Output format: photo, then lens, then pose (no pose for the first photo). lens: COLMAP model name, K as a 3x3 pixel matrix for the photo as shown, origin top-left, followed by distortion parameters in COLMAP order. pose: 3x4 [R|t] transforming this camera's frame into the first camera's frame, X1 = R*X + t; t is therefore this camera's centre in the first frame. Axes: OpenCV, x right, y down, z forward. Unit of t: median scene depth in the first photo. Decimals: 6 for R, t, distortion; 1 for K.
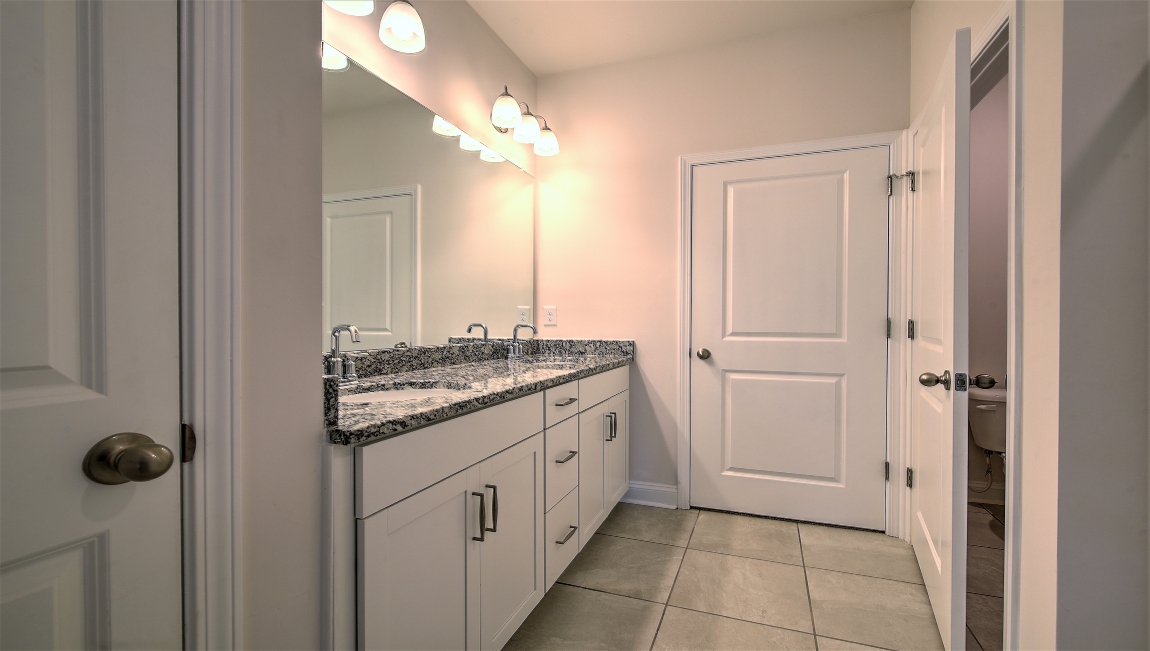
lens RADIAL K [[494.2, 0, 581.0], [0, 494.2, 323.2], [0, 0, 1]] dist [-0.000877, -0.000952]
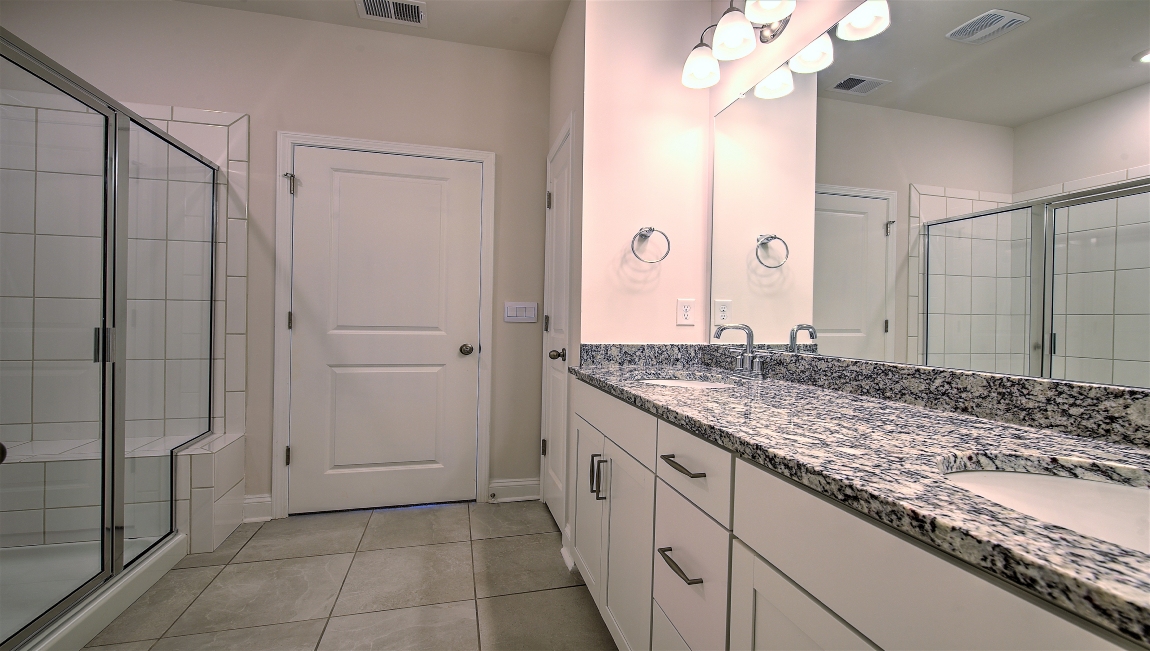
lens RADIAL K [[494.2, 0, 581.0], [0, 494.2, 323.2], [0, 0, 1]] dist [-0.000877, -0.000952]
pose [[-0.817065, -0.010981, -0.576441, 0.369348], [-0.018817, 0.999794, 0.007627, -0.000379], [0.576238, 0.017079, -0.817103, 1.333989]]
